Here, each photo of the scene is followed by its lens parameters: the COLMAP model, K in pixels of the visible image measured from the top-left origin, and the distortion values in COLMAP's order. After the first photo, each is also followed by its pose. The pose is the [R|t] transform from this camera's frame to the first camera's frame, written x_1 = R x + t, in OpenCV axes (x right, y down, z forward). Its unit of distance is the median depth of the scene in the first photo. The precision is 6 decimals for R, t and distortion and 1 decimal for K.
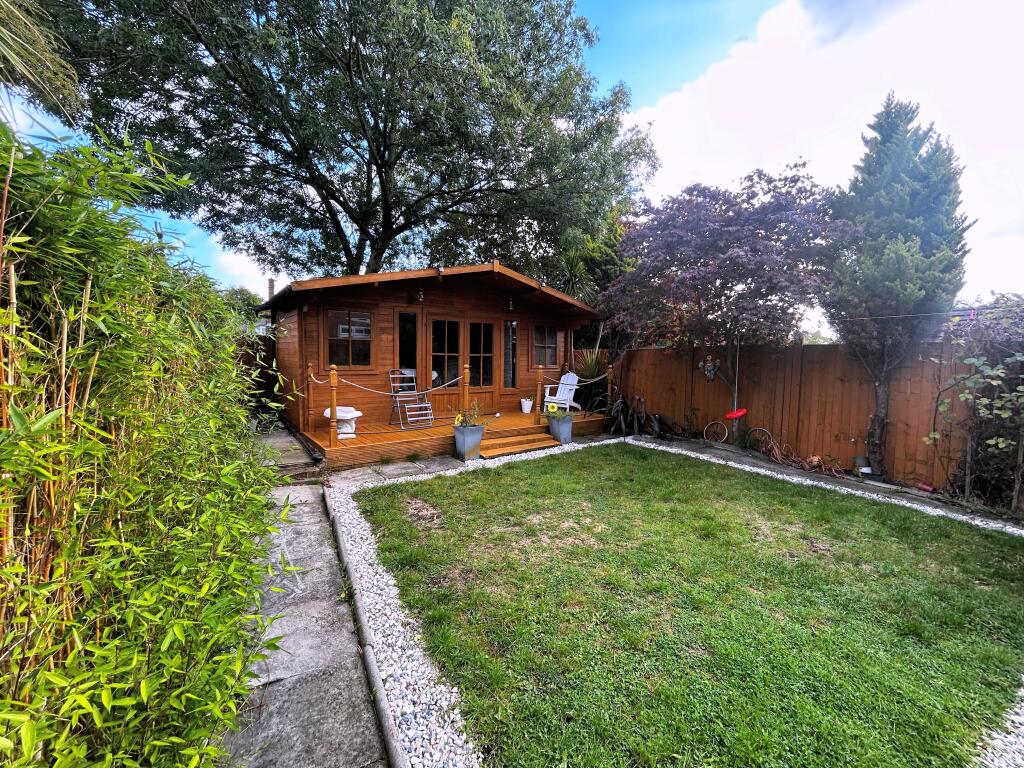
lens RADIAL K [[414.6, 0, 511.5], [0, 414.6, 383.4], [0, 0, 1]] dist [-0.002493, -0.000614]
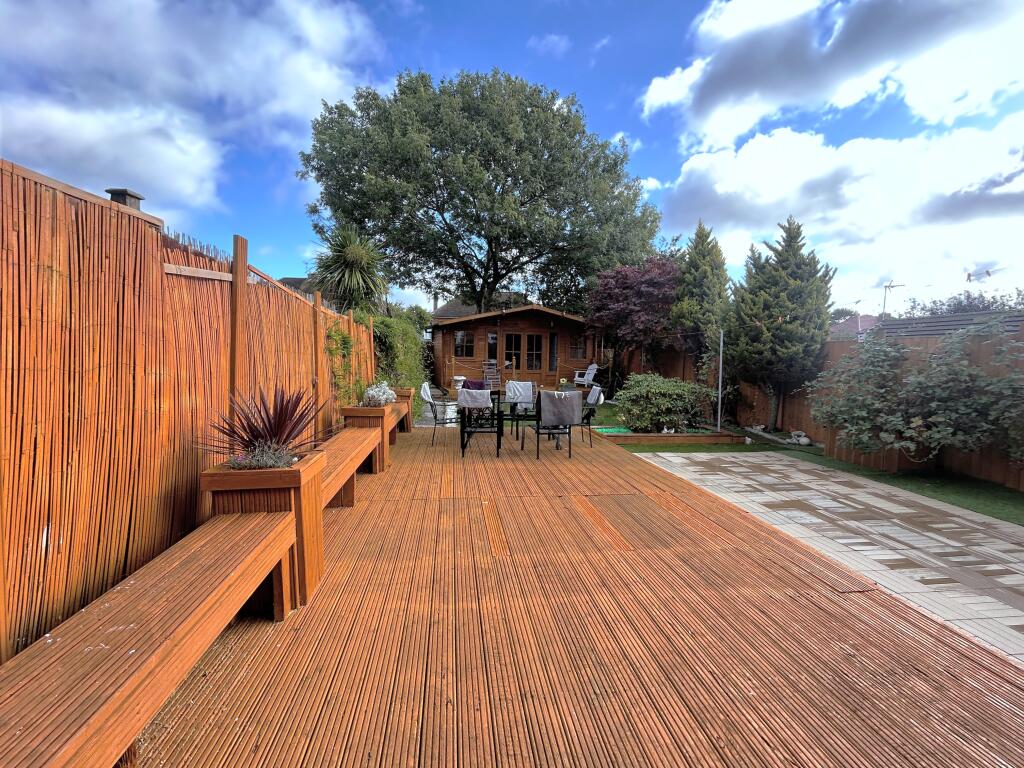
lens RADIAL K [[412.7, 0, 513.0], [0, 412.7, 384.6], [0, 0, 1]] dist [-0.000355, -0.000055]
pose [[0.942932, 0.028429, -0.331771, 0.484148], [-0.026916, 0.999596, 0.009156, 0.063283], [0.331897, 0.000296, 0.943316, -0.792130]]
